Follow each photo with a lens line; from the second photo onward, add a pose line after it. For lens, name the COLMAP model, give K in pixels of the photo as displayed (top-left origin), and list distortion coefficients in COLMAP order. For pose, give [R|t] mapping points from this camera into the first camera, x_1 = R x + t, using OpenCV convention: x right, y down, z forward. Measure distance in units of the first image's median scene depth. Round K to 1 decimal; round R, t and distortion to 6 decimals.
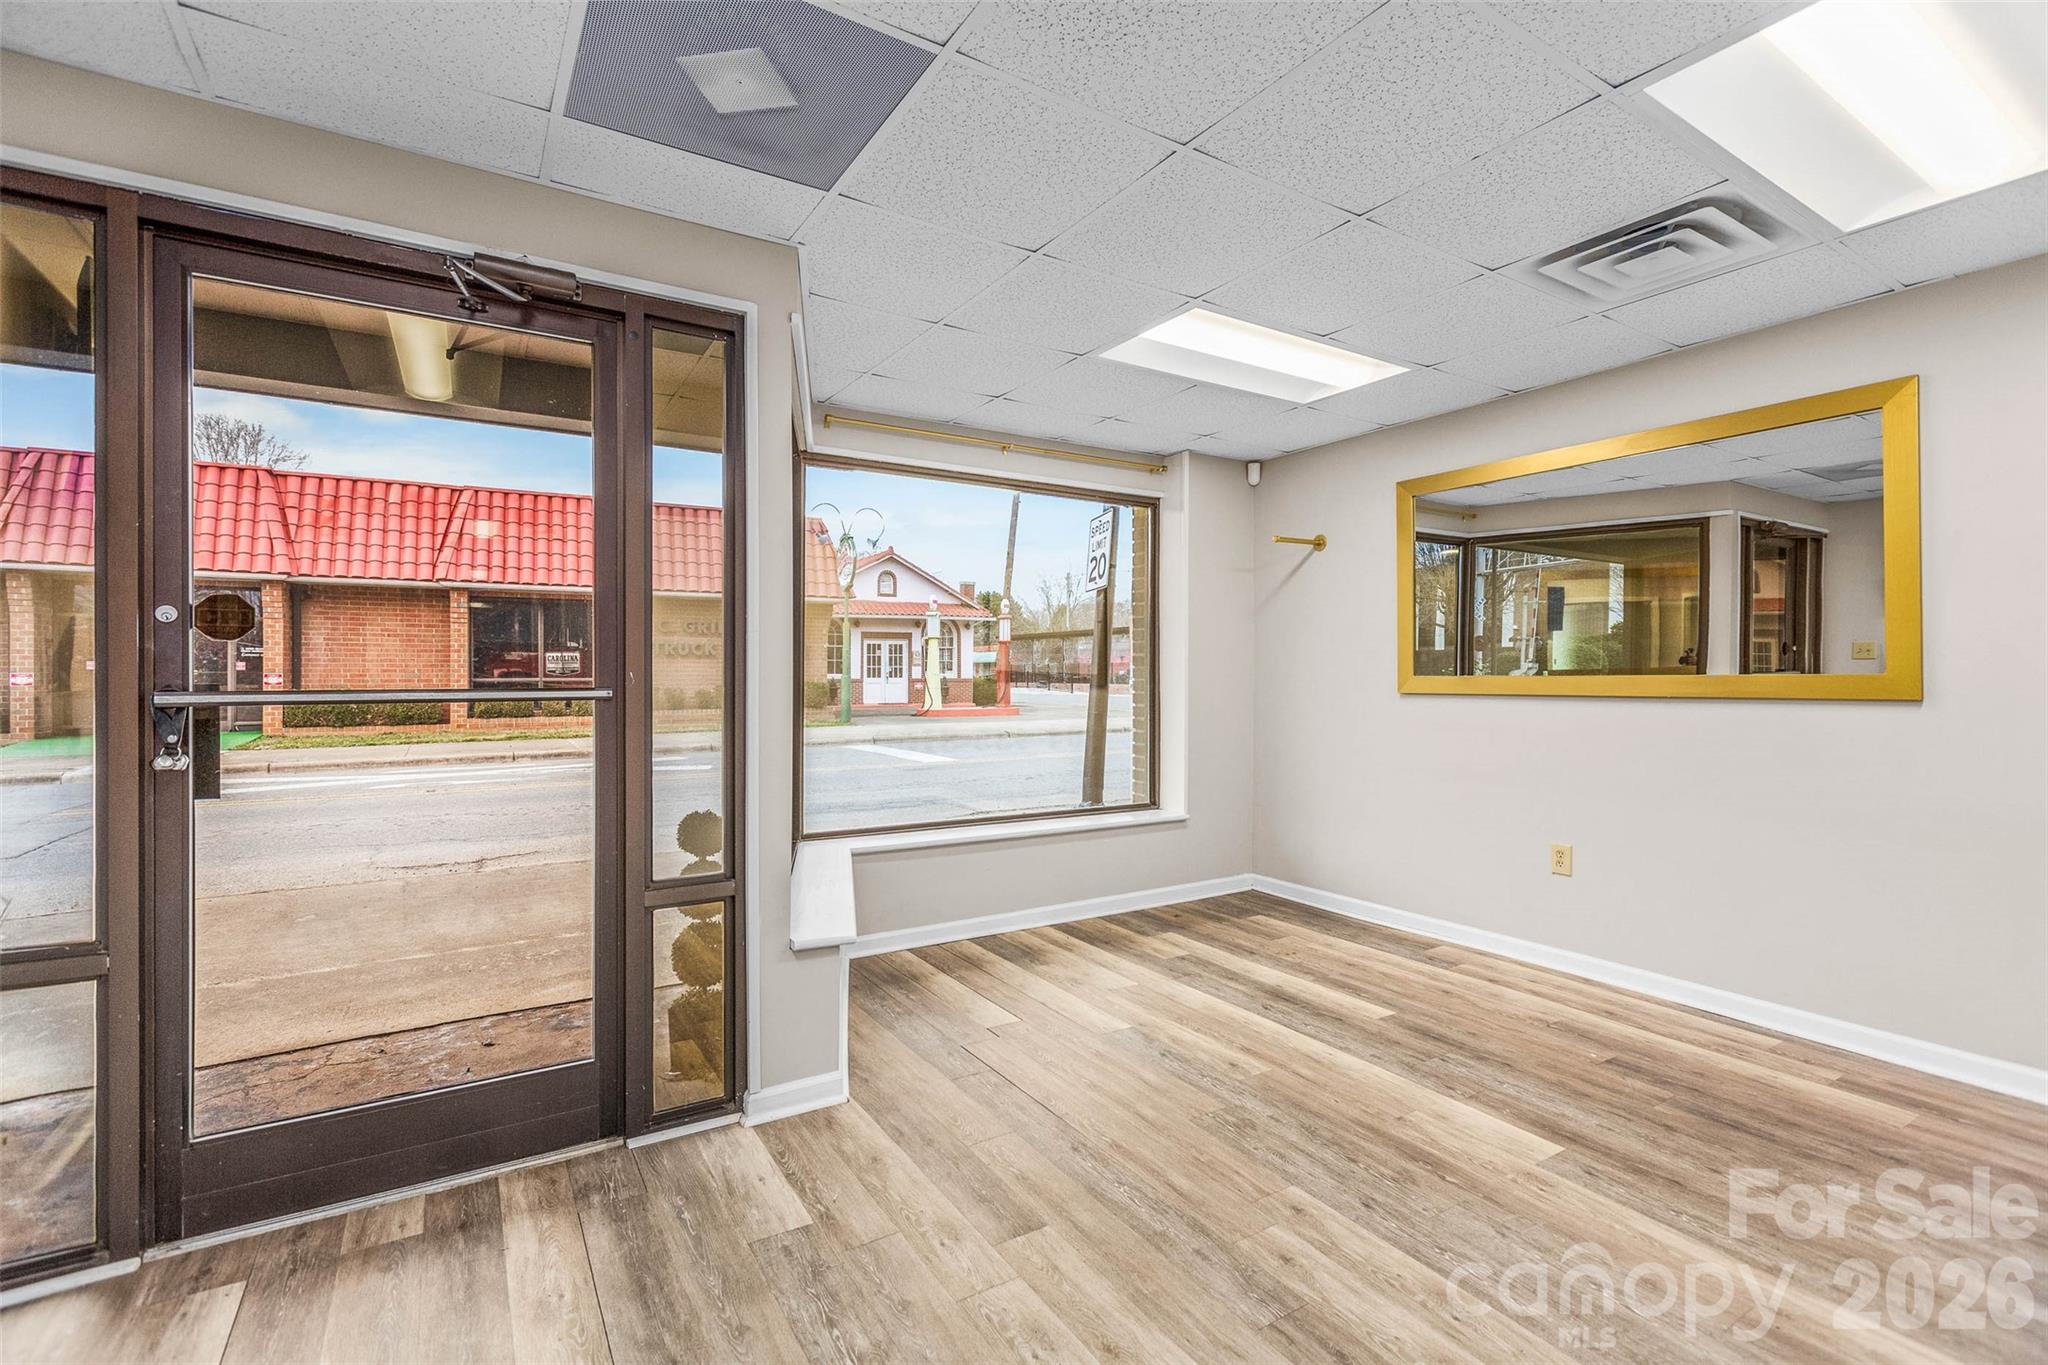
lens RADIAL K [[914.3, 0, 1019.4], [0, 914.3, 676.2], [0, 0, 1]] dist [0.005548, -0.000948]
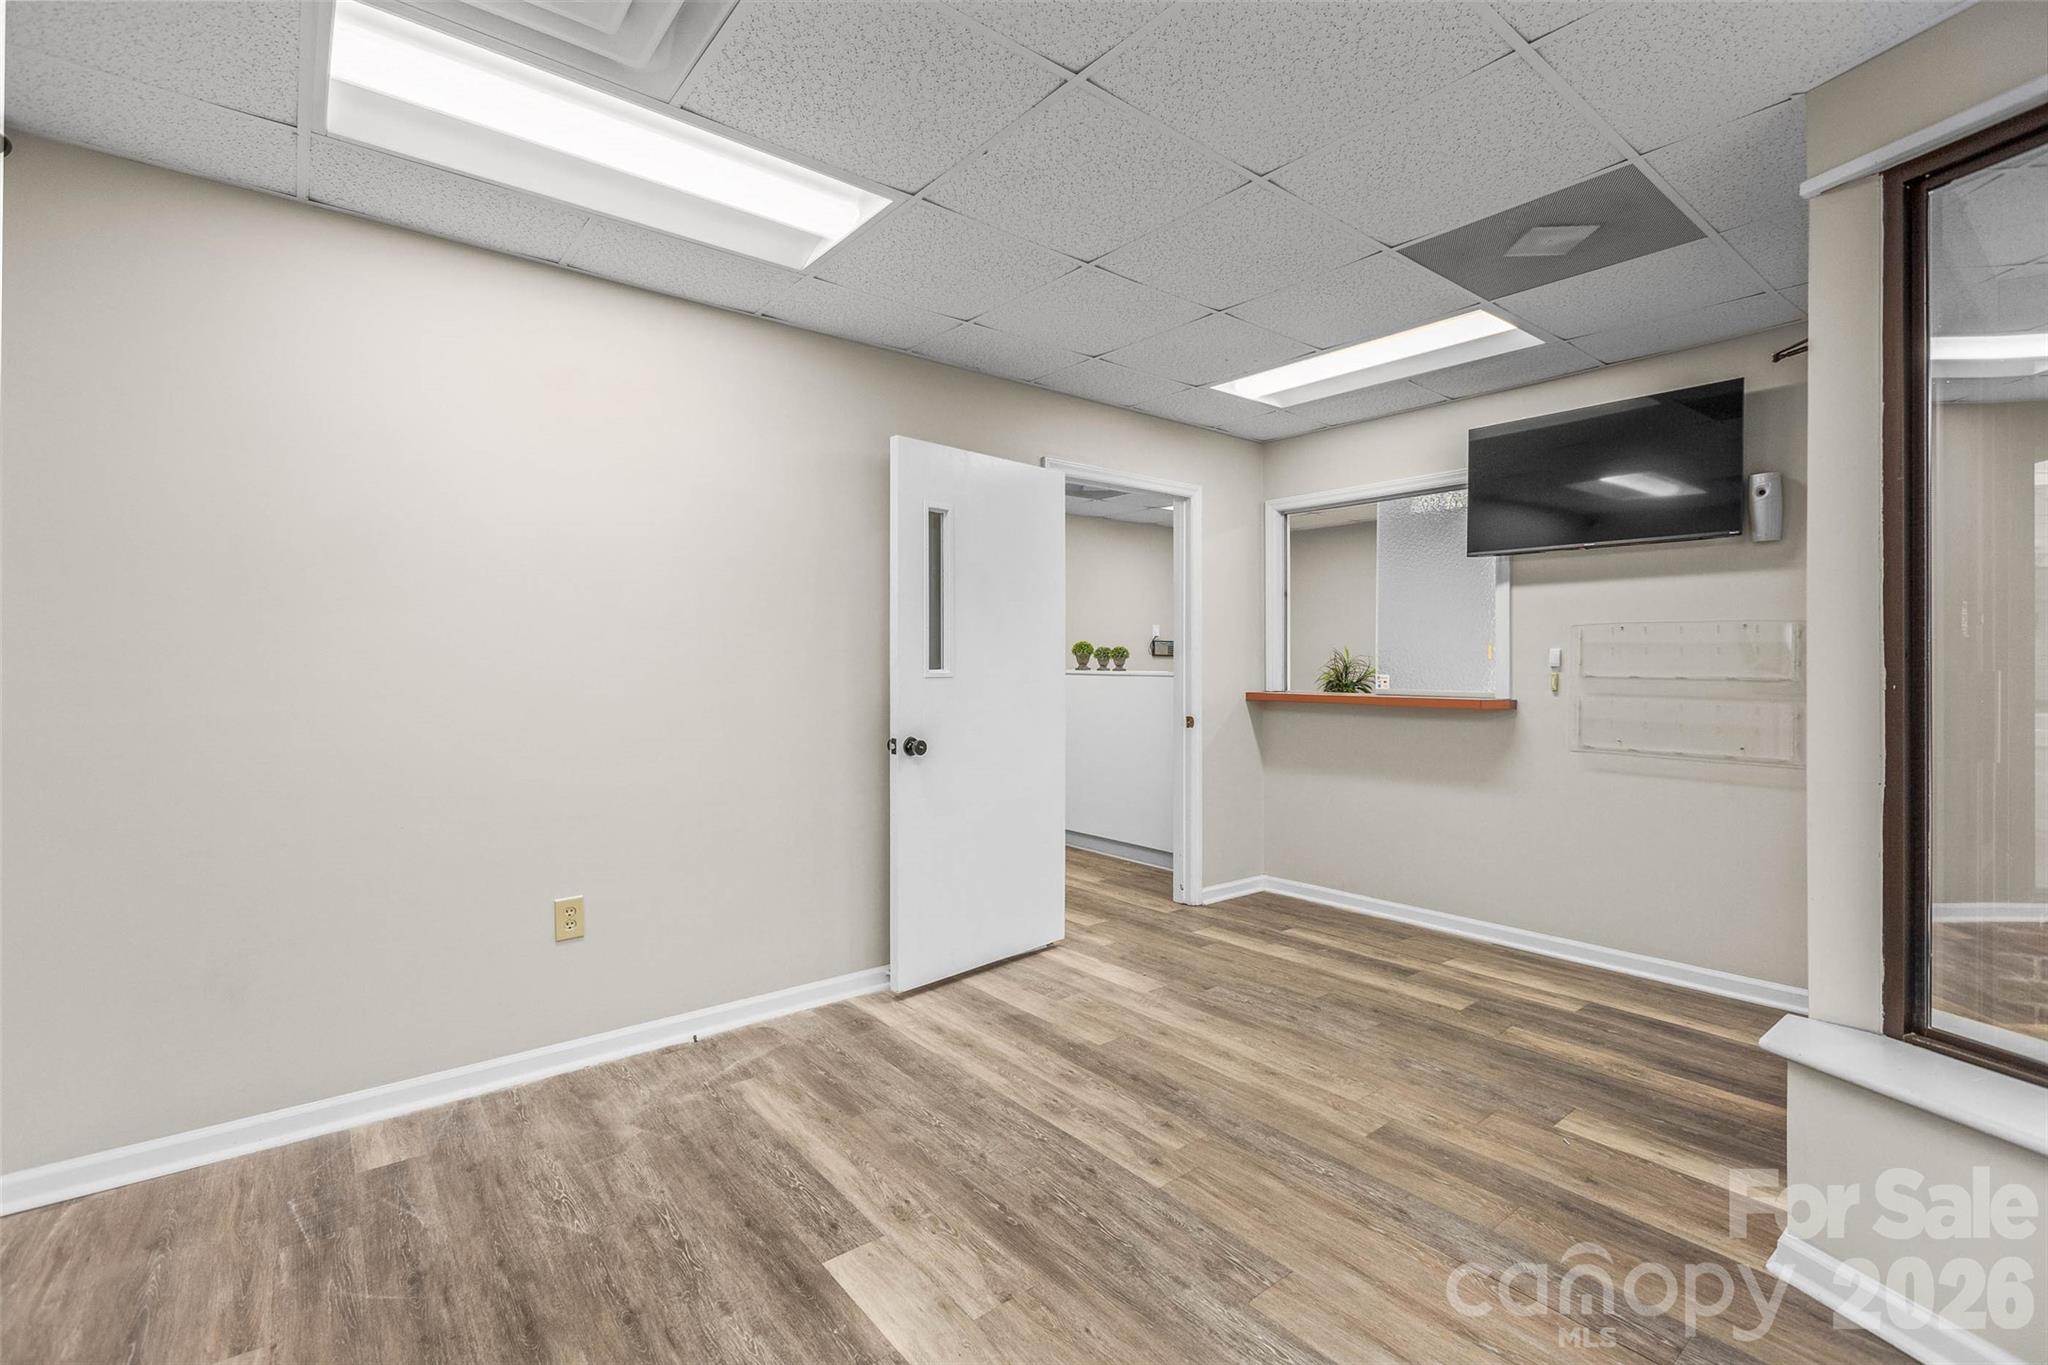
lens RADIAL K [[914.3, 0, 1021.3], [0, 914.3, 680.6], [0, 0, 1]] dist [0.005548, -0.000948]
pose [[-0.993002, 0.003401, -0.118050, 0.088119], [0.002458, 0.999964, 0.008140, 0.000973], [0.118074, 0.007793, -0.992974, 0.307634]]
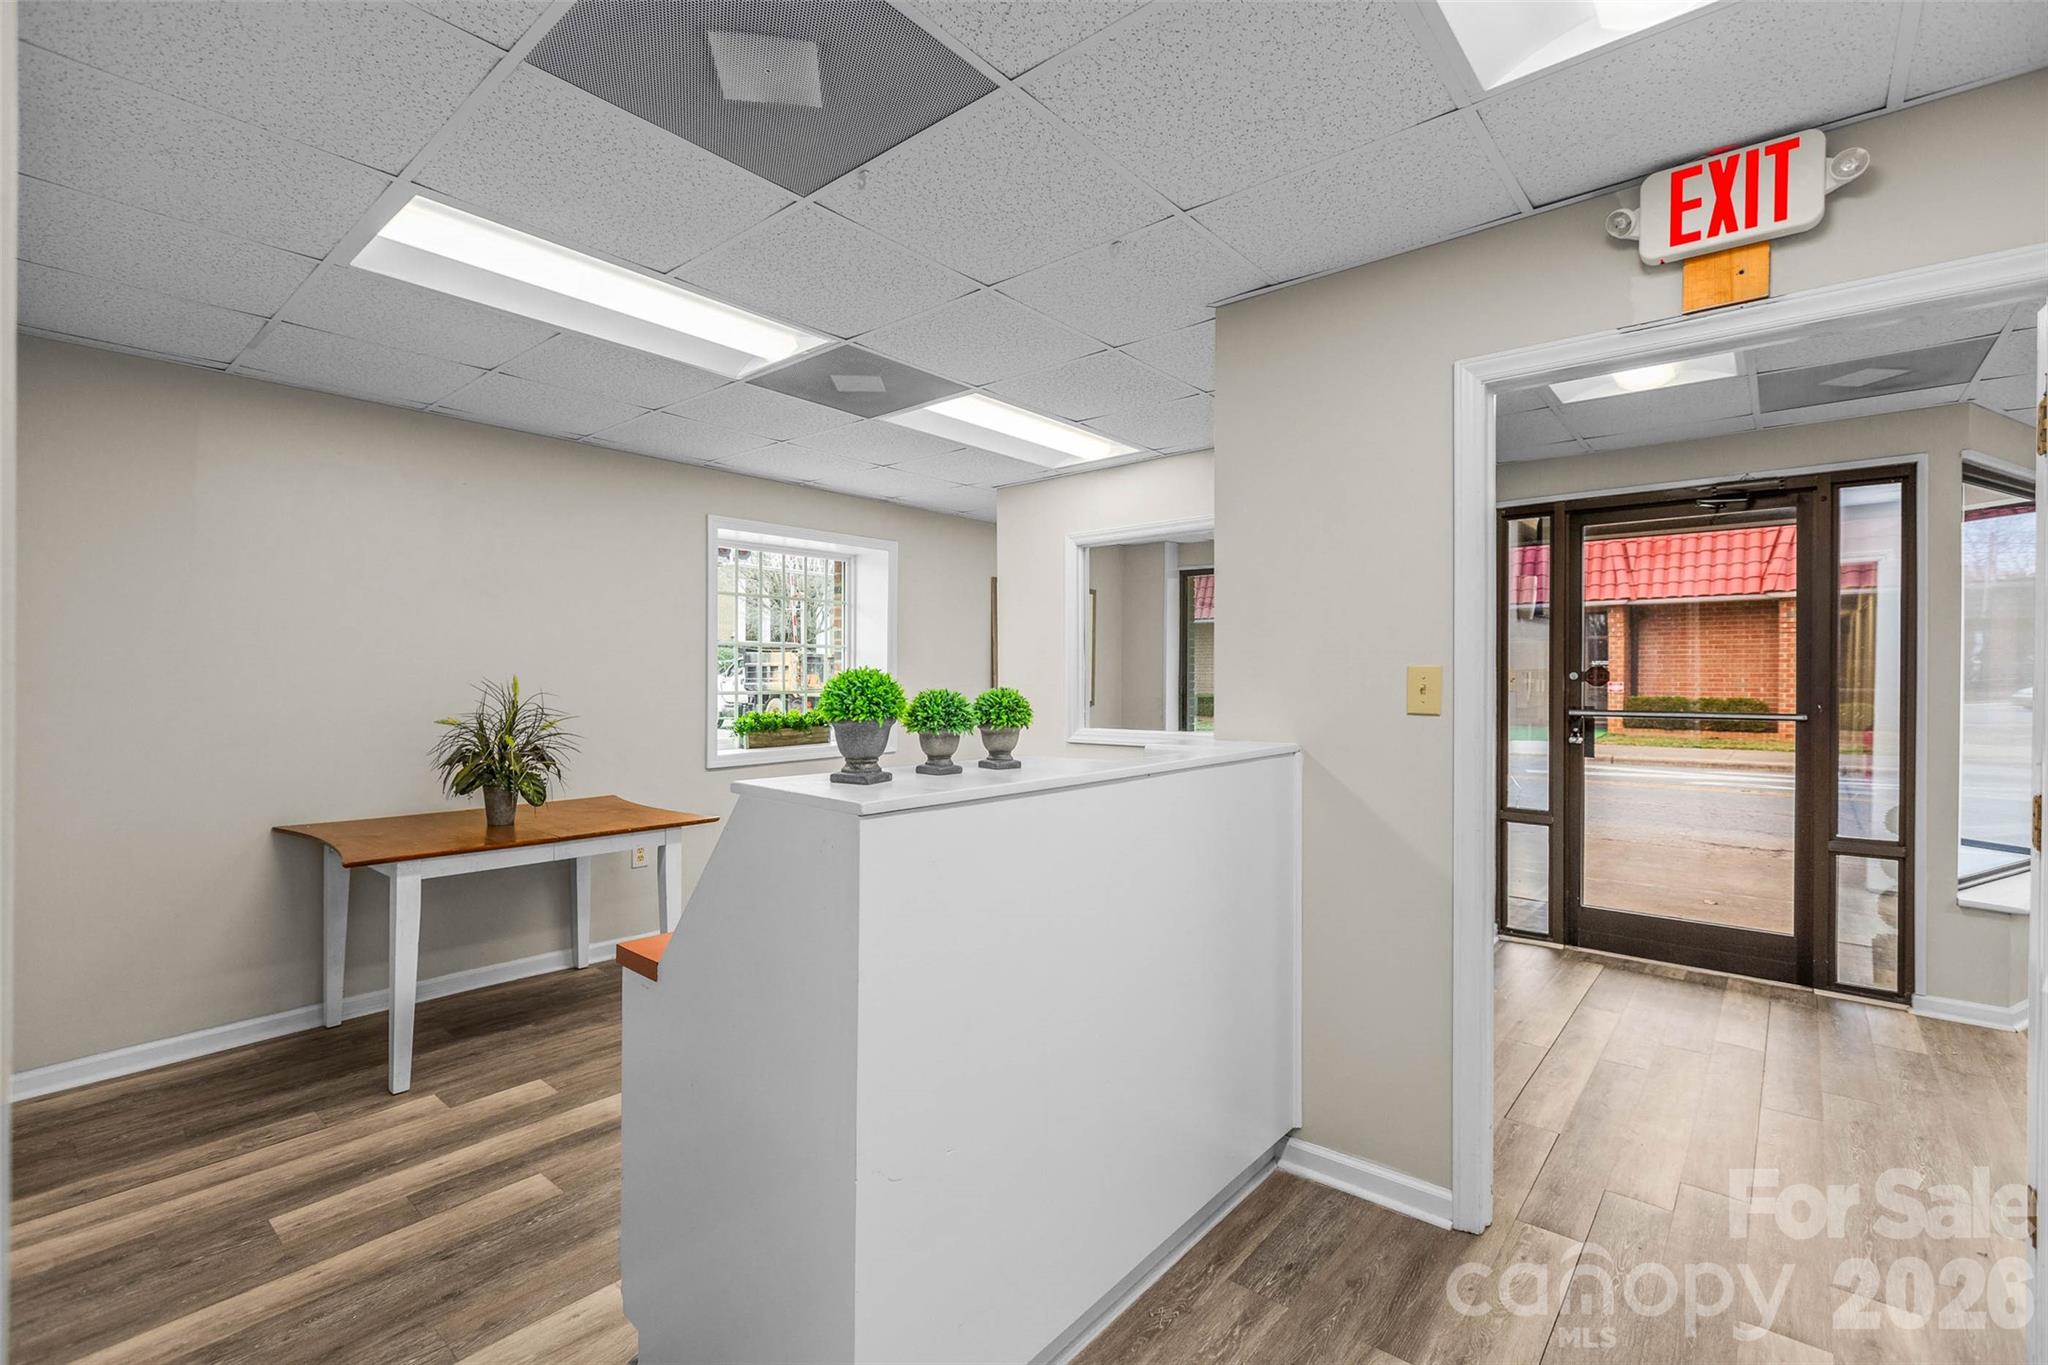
lens RADIAL K [[914.3, 0, 1015.9], [0, 914.3, 679.9], [0, 0, 1]] dist [0.005548, -0.000948]
pose [[0.302973, 0.004179, -0.952990, 0.120404], [-0.004344, 0.999986, 0.003004, -0.008250], [0.952989, 0.003230, 0.302987, -0.147953]]
